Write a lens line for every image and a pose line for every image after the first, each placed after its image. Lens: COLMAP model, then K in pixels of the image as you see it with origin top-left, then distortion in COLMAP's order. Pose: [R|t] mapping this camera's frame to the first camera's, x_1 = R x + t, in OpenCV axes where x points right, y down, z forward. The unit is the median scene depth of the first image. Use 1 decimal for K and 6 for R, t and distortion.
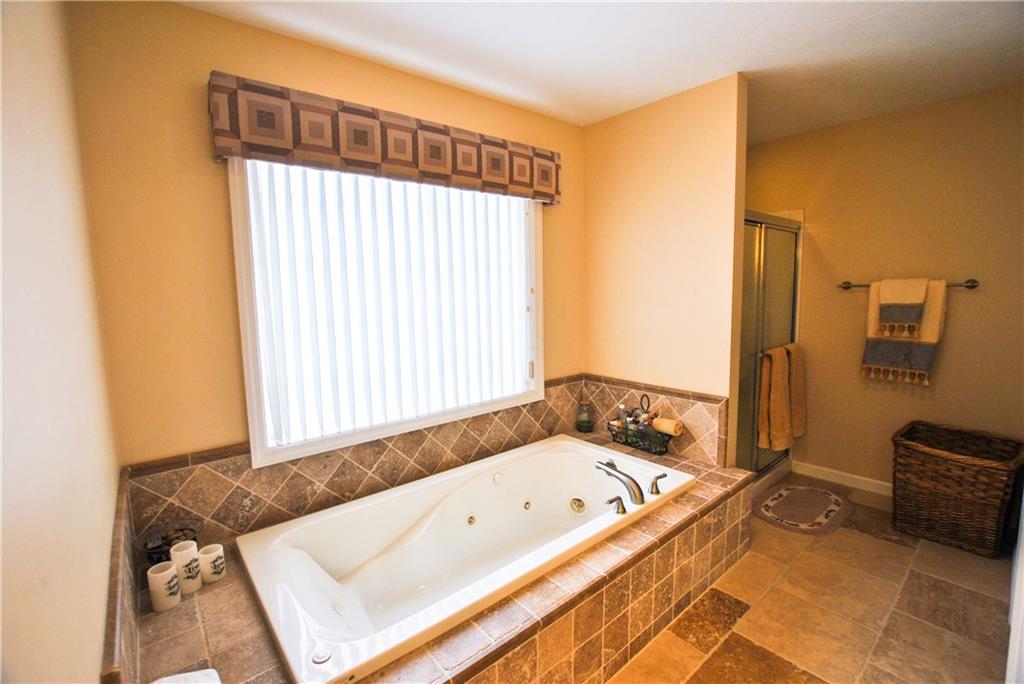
lens RADIAL K [[449.3, 0, 512.0], [0, 449.3, 342.0], [0, 0, 1]] dist [-0.024597, -0.000162]
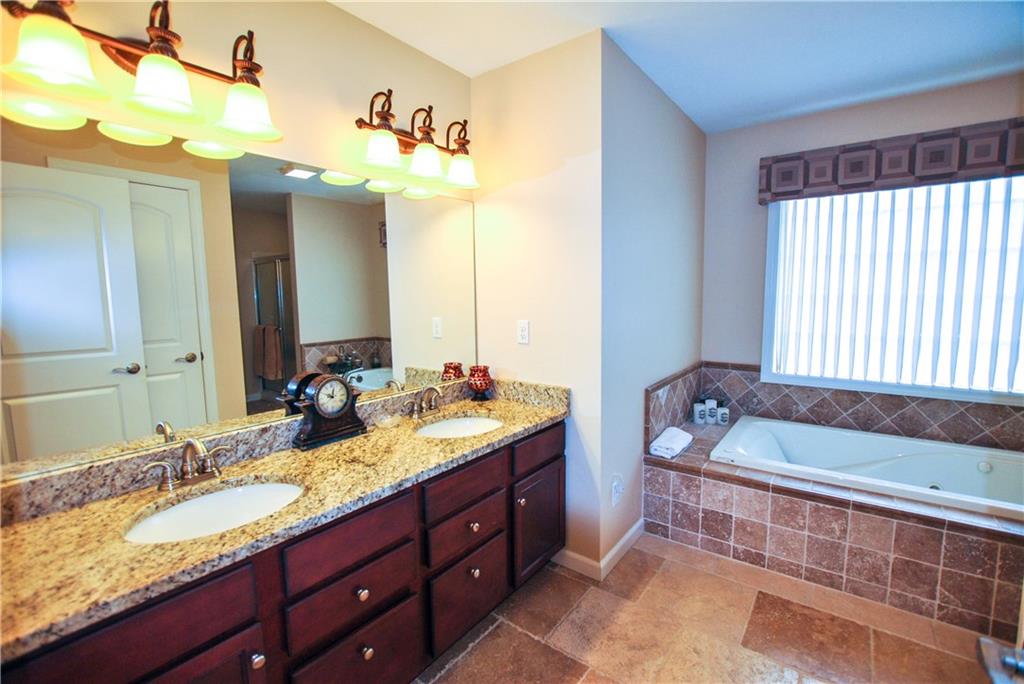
lens RADIAL K [[449.3, 0, 512.0], [0, 449.3, 342.0], [0, 0, 1]] dist [-0.024597, -0.000162]
pose [[0.220928, 0.126583, -0.967041, 0.813920], [-0.108370, 0.988587, 0.104645, 0.057550], [0.969251, 0.081680, 0.232124, -0.323284]]
